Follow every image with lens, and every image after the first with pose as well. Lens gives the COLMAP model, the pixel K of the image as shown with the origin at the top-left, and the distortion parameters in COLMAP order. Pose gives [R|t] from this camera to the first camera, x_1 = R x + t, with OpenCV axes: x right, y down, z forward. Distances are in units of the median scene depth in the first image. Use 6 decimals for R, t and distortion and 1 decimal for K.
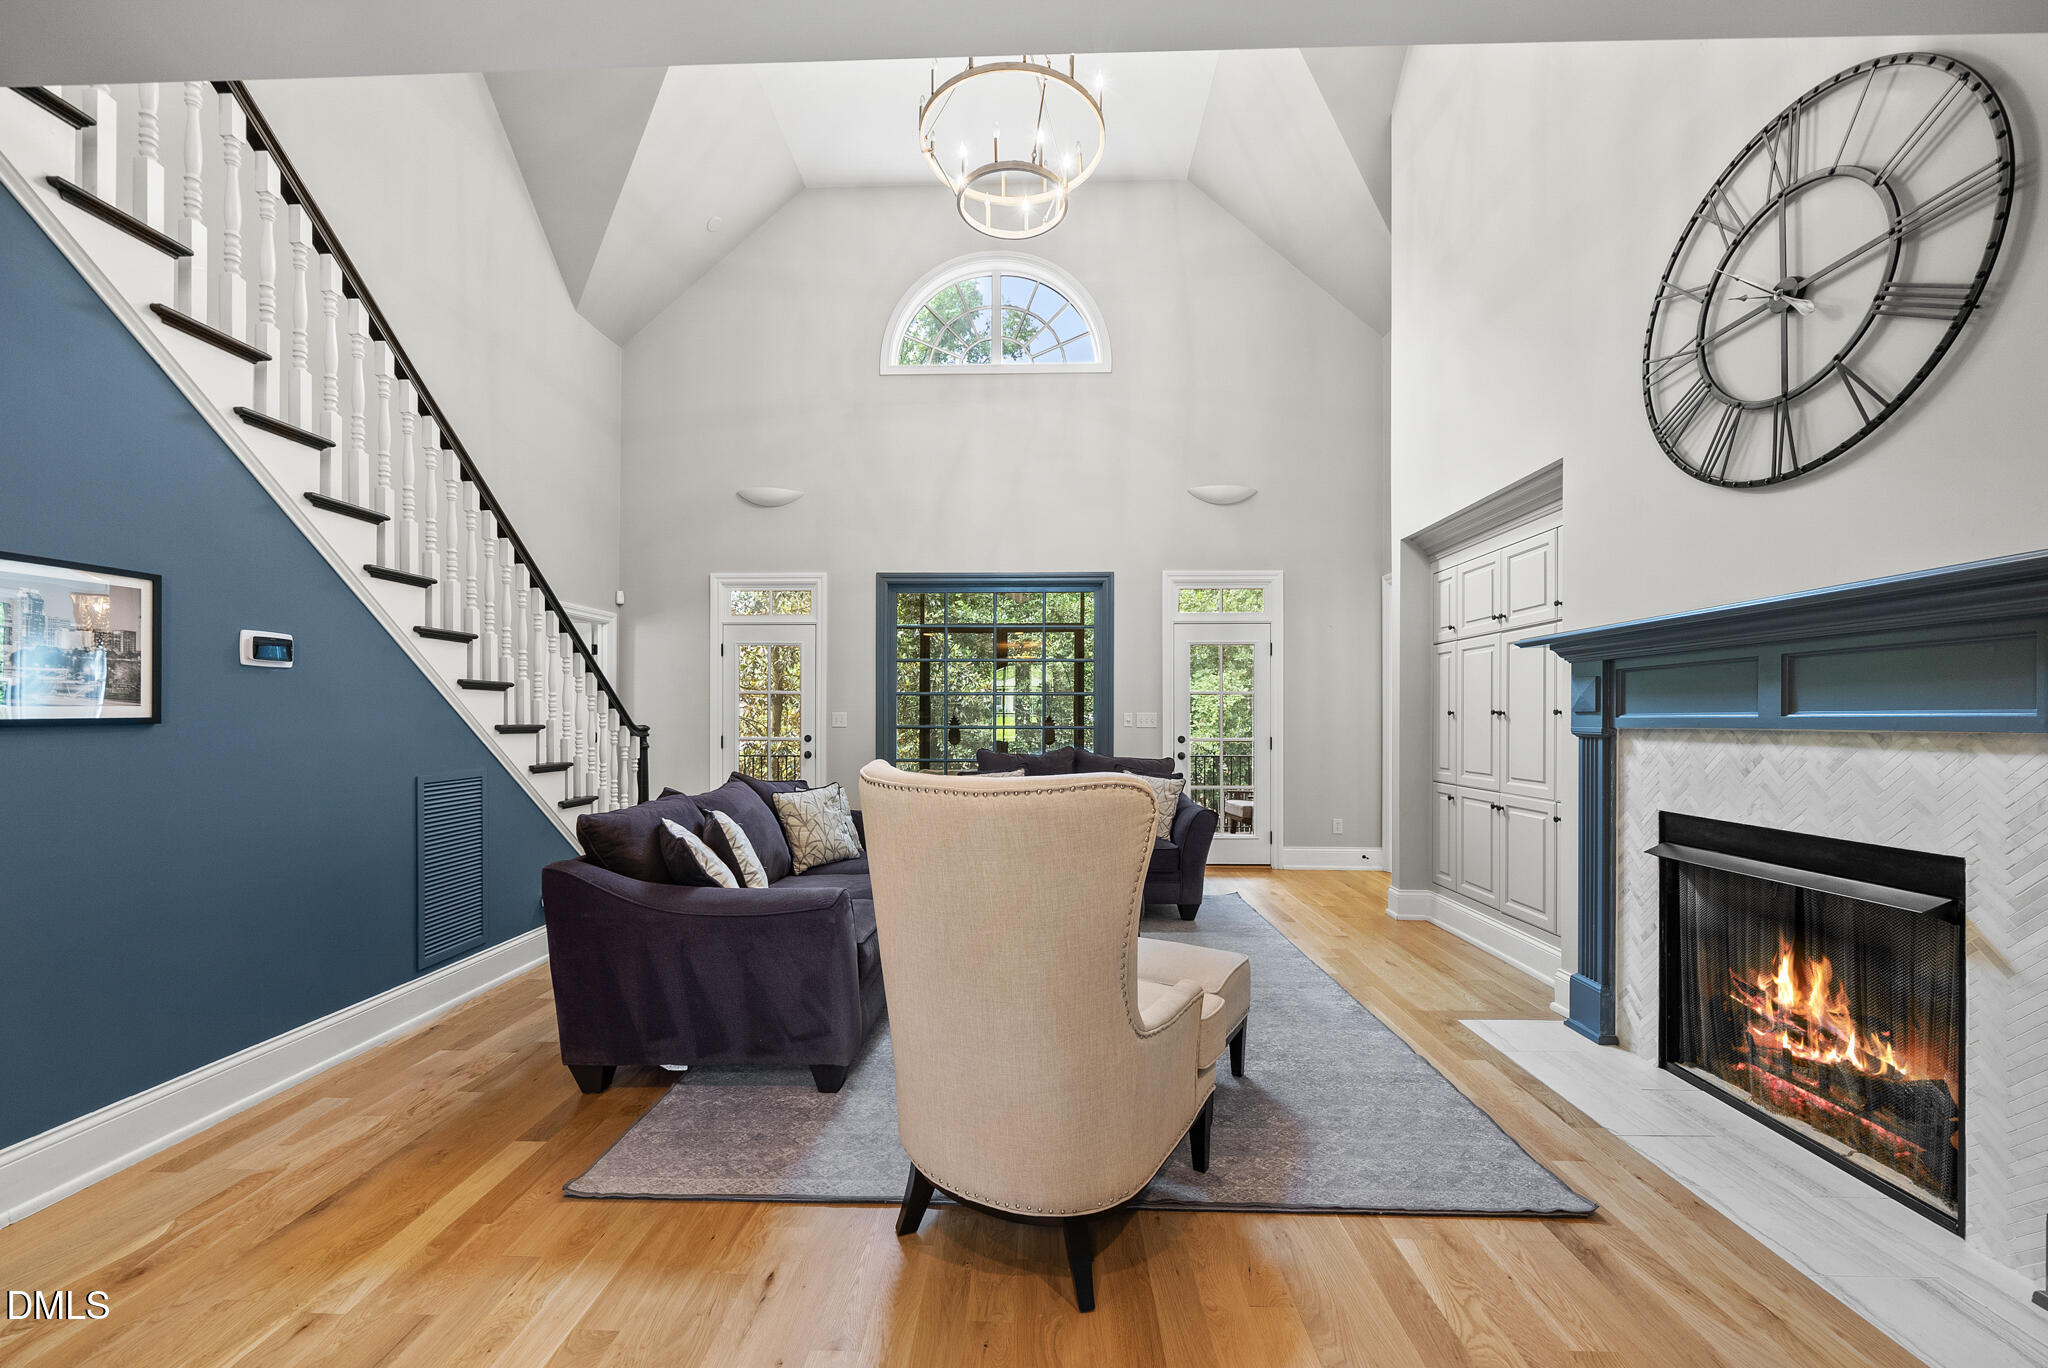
lens RADIAL K [[776.6, 0, 1018.7], [0, 776.6, 714.5], [0, 0, 1]] dist [-0.007985, -0.000208]
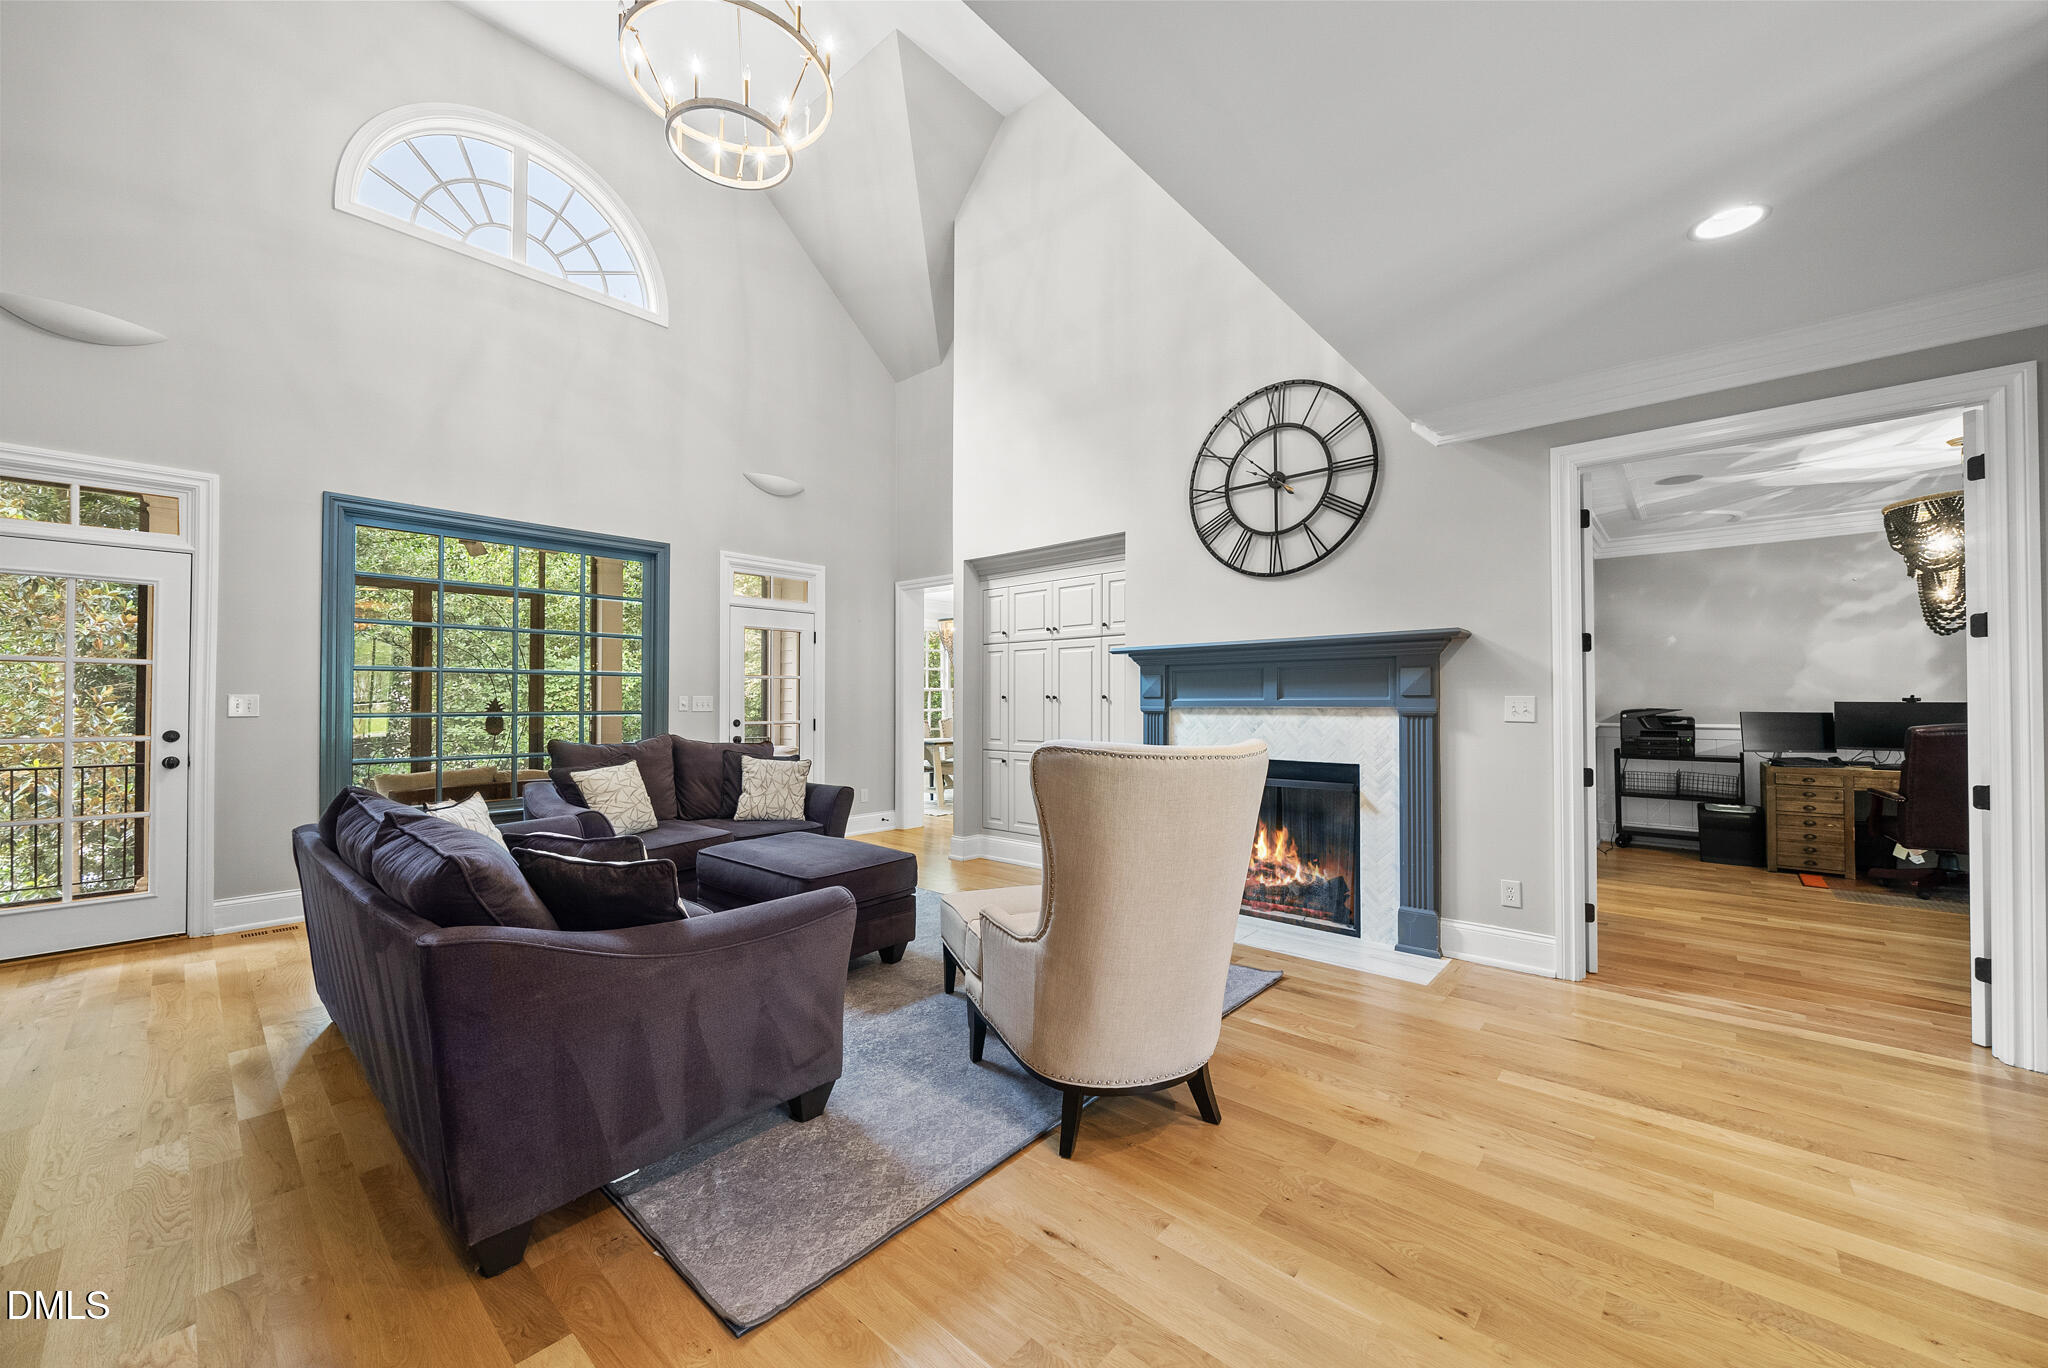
lens RADIAL K [[763.9, 0, 1023.2], [0, 763.9, 692.2], [0, 0, 1]] dist [-0.006723, 0.000021]
pose [[0.640684, 0.006938, 0.767773, -0.768472], [-0.001083, 0.999966, -0.008132, -0.000303], [-0.767804, 0.004378, 0.640670, 0.241217]]
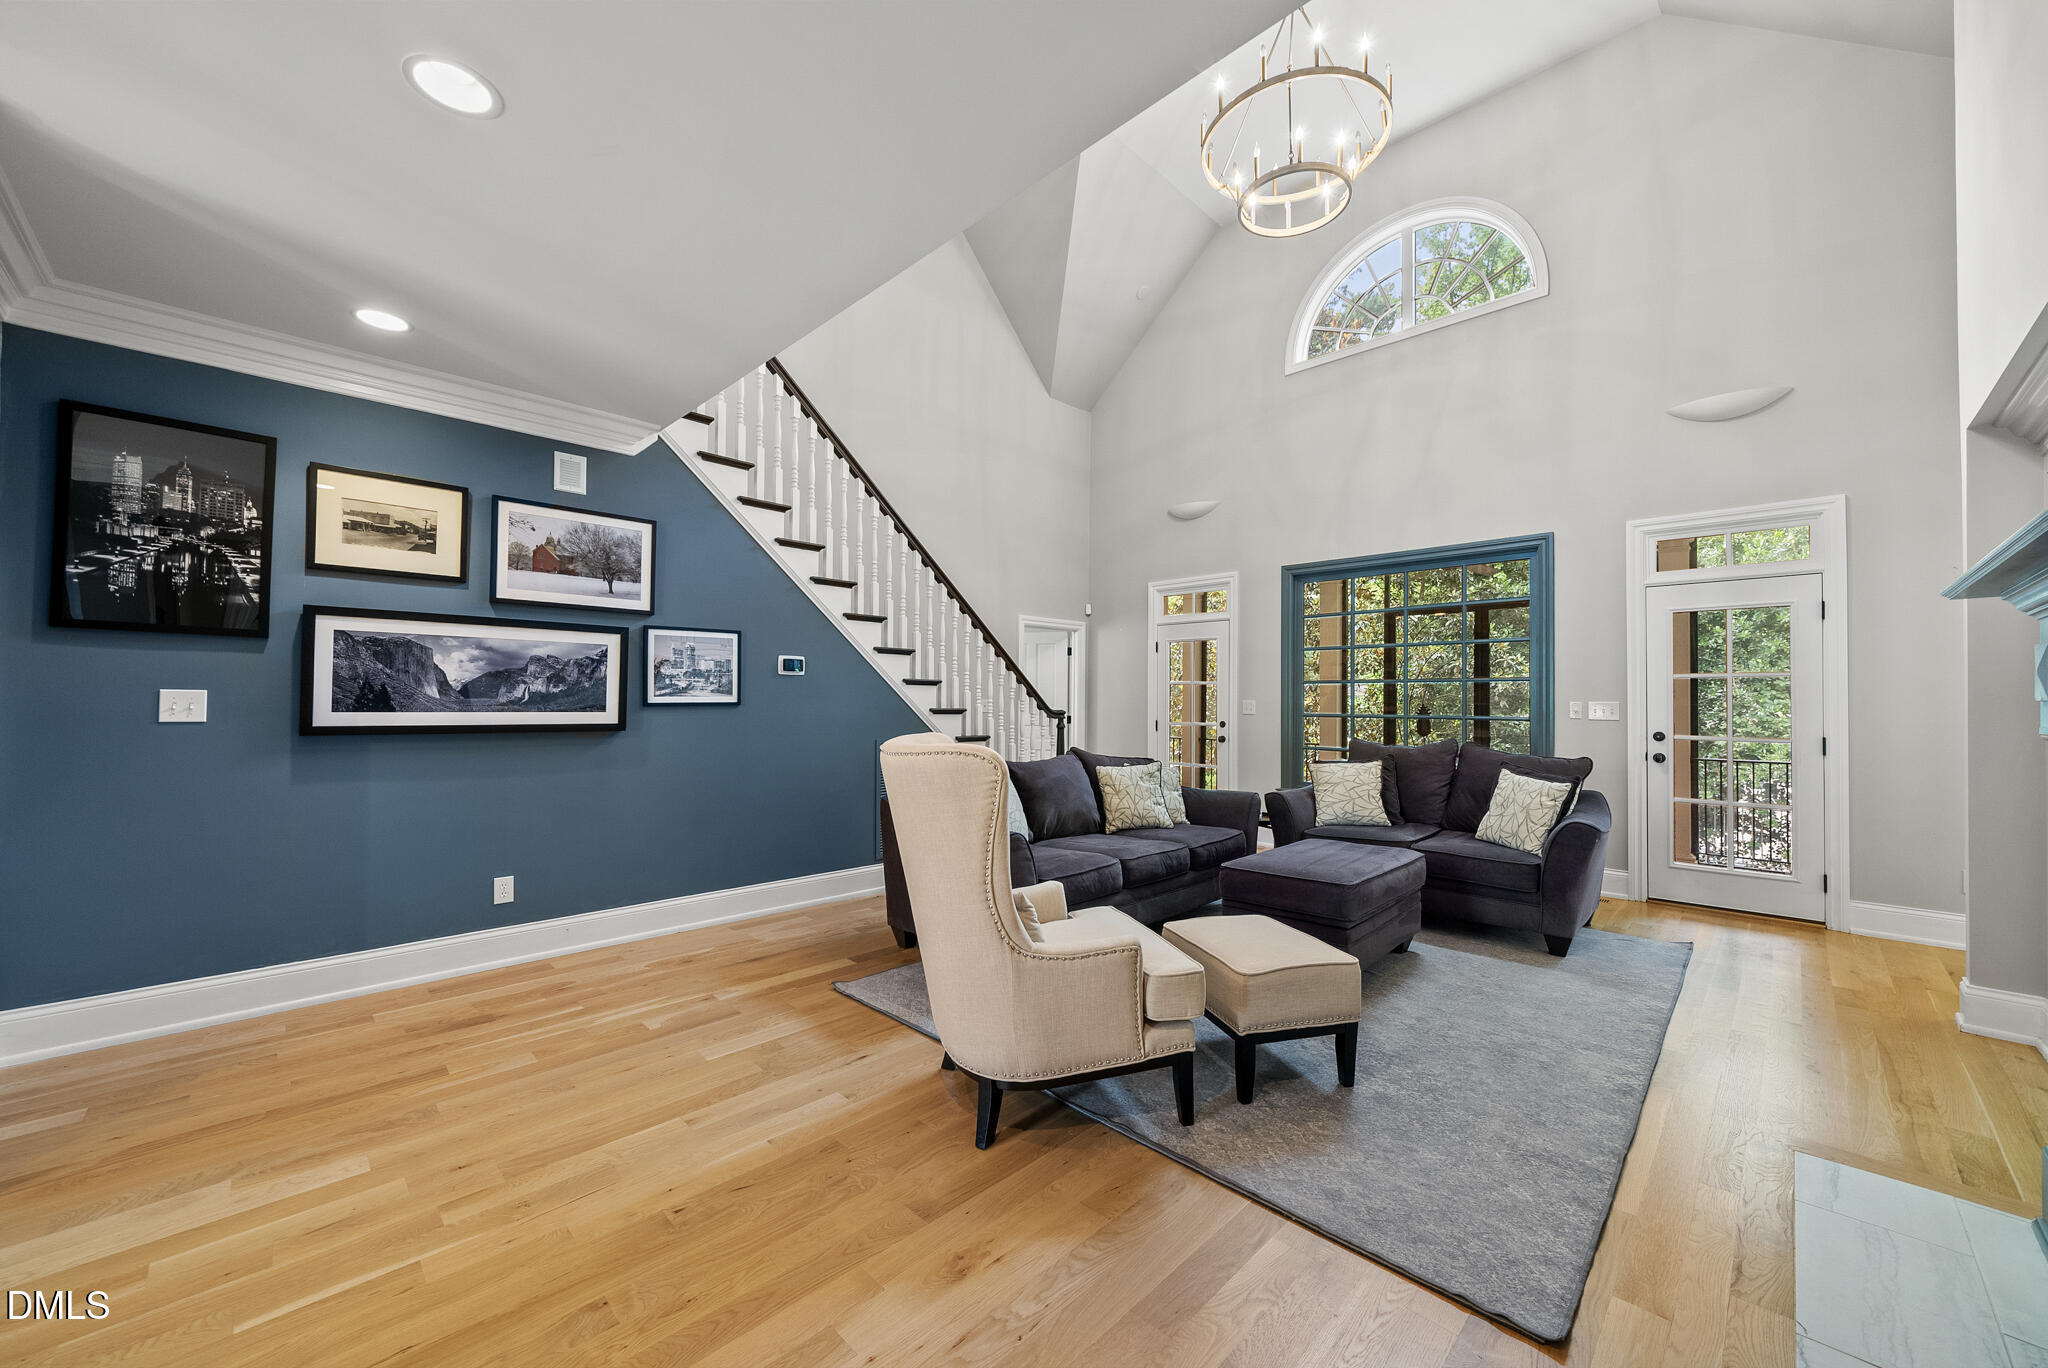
lens RADIAL K [[763.9, 0, 1023.2], [0, 763.9, 692.2], [0, 0, 1]] dist [-0.006723, 0.000021]
pose [[0.730379, -0.005020, -0.683024, 0.665791], [-0.003874, 0.999926, -0.011492, -0.001970], [0.683031, 0.011039, 0.730306, 0.049132]]
